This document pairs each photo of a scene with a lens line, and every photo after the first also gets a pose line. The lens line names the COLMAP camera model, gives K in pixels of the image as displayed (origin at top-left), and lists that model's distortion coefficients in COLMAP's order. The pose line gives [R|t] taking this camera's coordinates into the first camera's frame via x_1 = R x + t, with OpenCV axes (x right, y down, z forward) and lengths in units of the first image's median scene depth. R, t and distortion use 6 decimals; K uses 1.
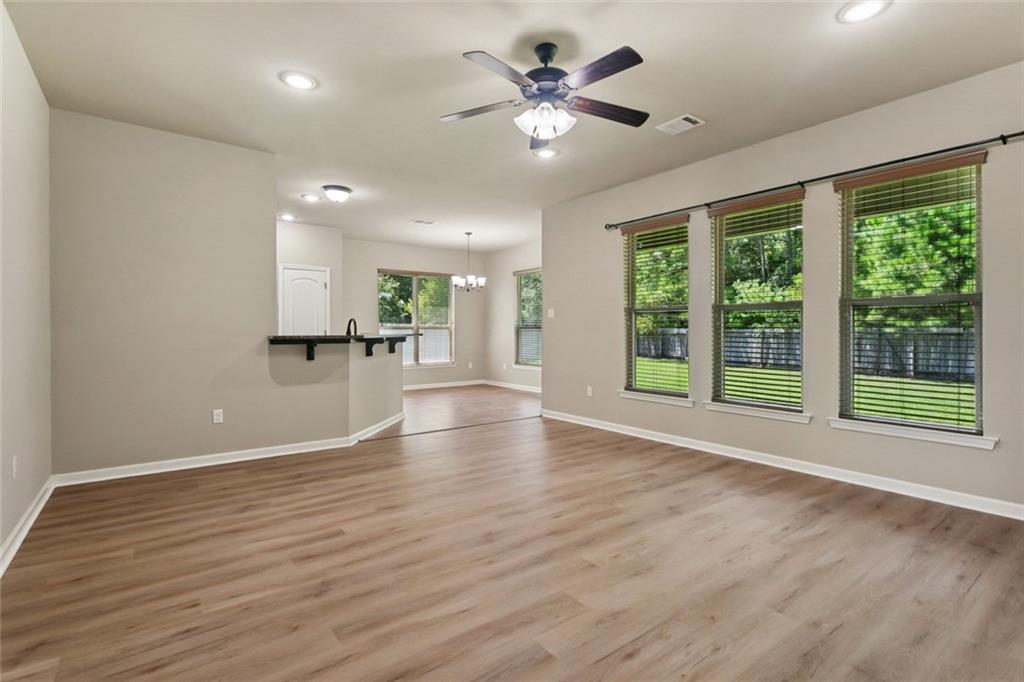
lens RADIAL K [[494.9, 0, 510.1], [0, 494.9, 333.0], [0, 0, 1]] dist [0.000909, 0.000315]
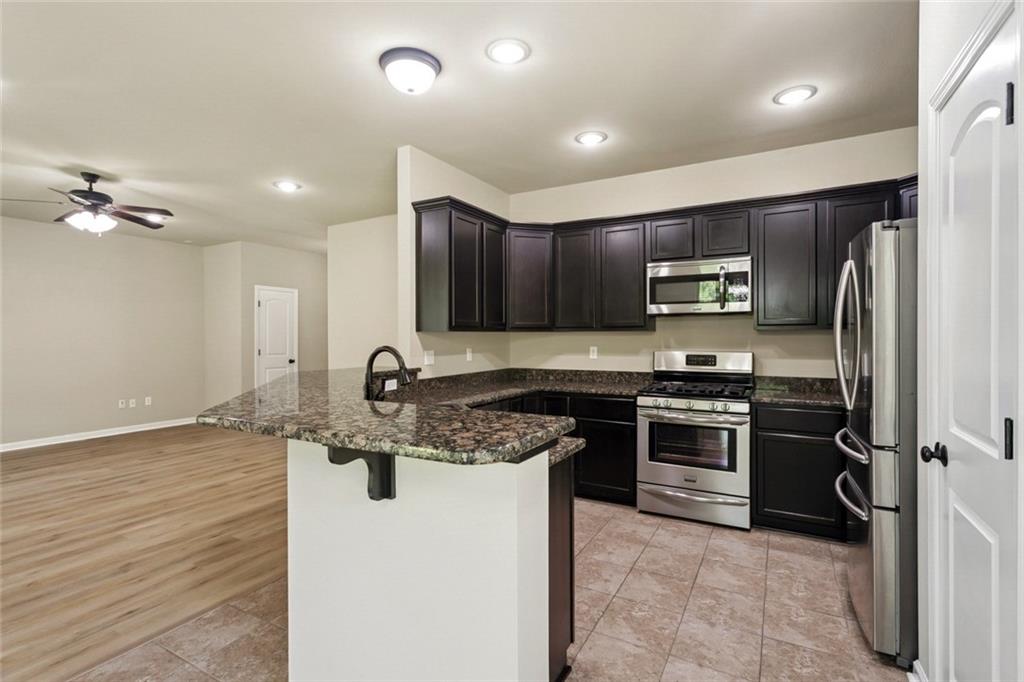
lens RADIAL K [[487.9, 0, 512.0], [0, 487.9, 341.0], [0, 0, 1]] dist [0.000679, 0.000260]
pose [[-0.910483, 0.009631, -0.413435, -0.434085], [0.004482, 0.999900, 0.013423, -0.068616], [0.413523, 0.010368, -0.910435, 2.565748]]
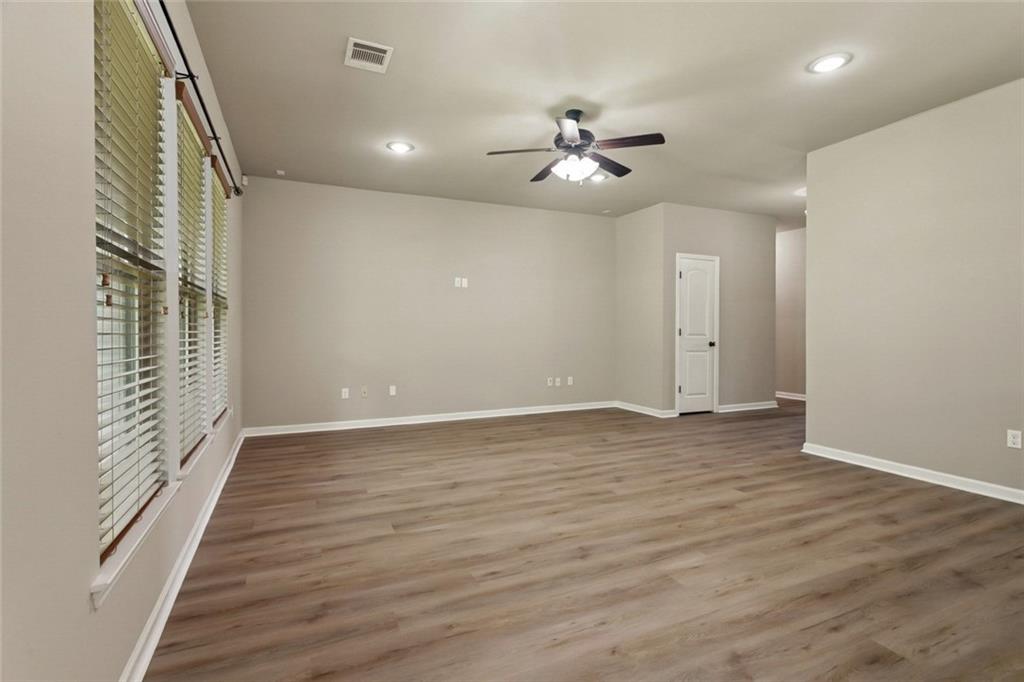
lens RADIAL K [[494.9, 0, 510.1], [0, 494.9, 333.0], [0, 0, 1]] dist [0.000909, 0.000315]
pose [[-0.977579, -0.000089, 0.210569, -0.034414], [0.002376, 0.999932, 0.011451, -0.007563], [-0.210556, 0.011694, -0.977512, 2.036754]]
